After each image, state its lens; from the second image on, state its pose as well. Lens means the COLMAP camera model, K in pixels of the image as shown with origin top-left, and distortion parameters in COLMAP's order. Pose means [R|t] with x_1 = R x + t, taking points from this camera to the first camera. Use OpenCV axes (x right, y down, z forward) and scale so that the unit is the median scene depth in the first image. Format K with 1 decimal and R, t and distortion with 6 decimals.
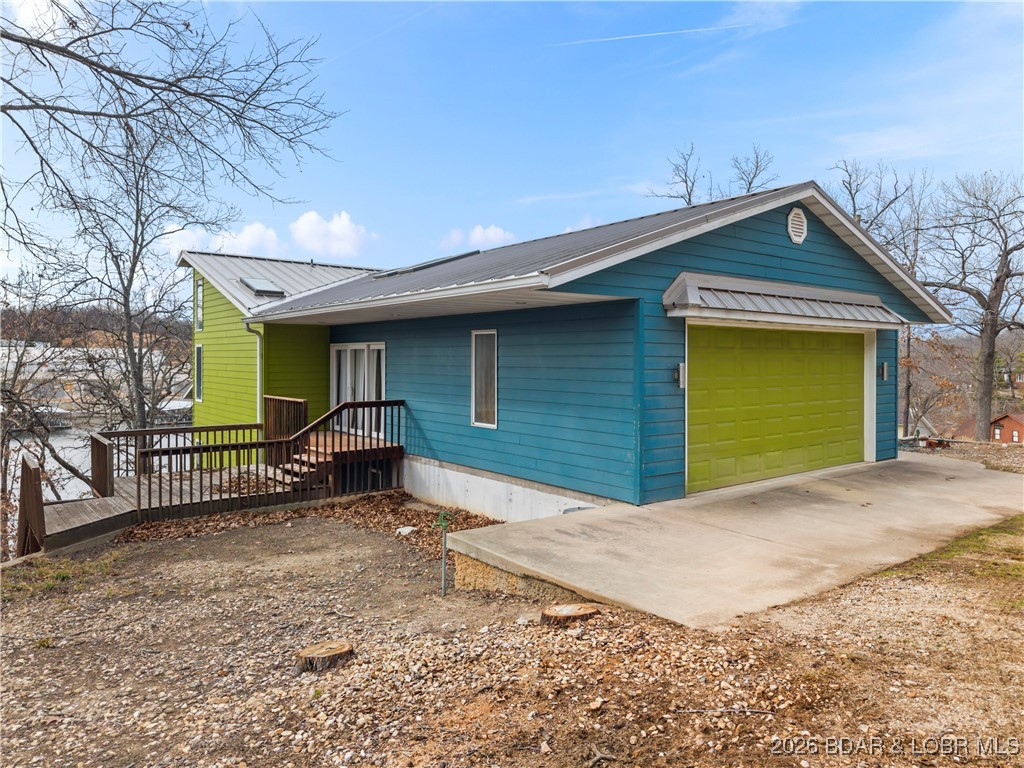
lens RADIAL K [[700.3, 0, 512.0], [0, 700.3, 384.0], [0, 0, 1]] dist [-0.000028, 0.000324]
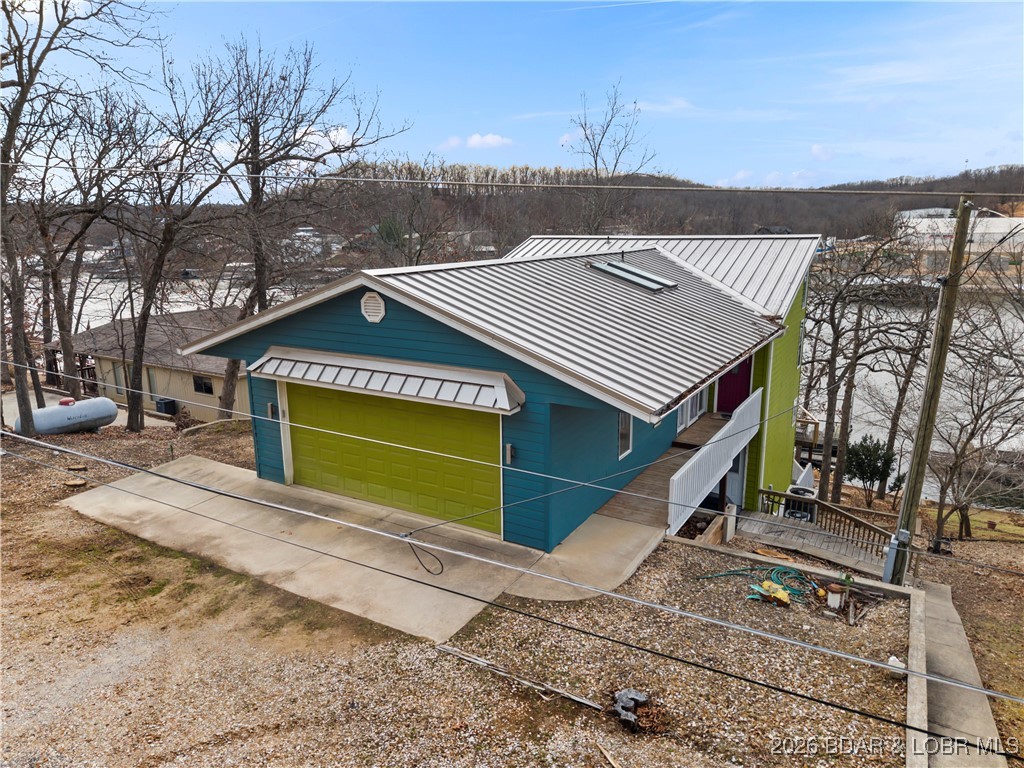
lens RADIAL K [[700.3, 0, 512.0], [0, 700.3, 384.0], [0, 0, 1]] dist [-0.000028, 0.000324]
pose [[0.355823, 0.203872, -0.912045, 1.636135], [-0.020584, 0.977388, 0.210447, -0.363627], [0.934327, -0.056108, 0.351973, 0.830395]]
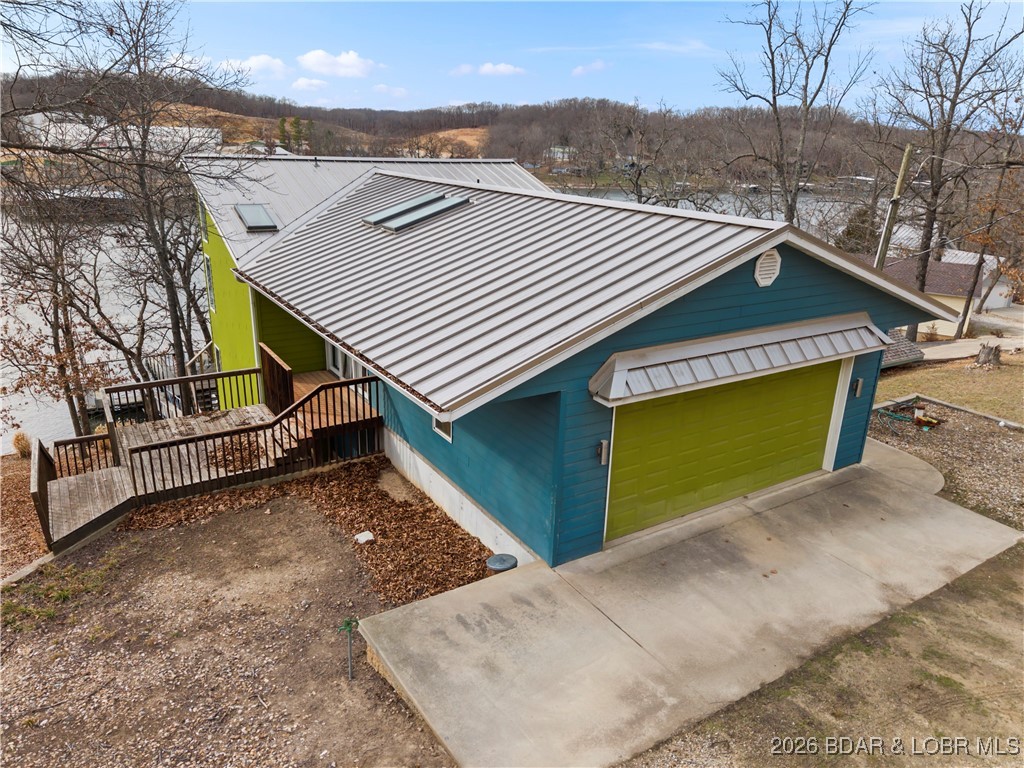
lens RADIAL K [[708.6, 0, 511.5], [0, 708.6, 407.5], [0, 0, 1]] dist [0.009543, -0.002744]
pose [[0.994601, 0.062852, -0.082570, 0.163374], [-0.033163, 0.946498, 0.321003, -0.354337], [0.098328, -0.316531, 0.943472, 0.014637]]
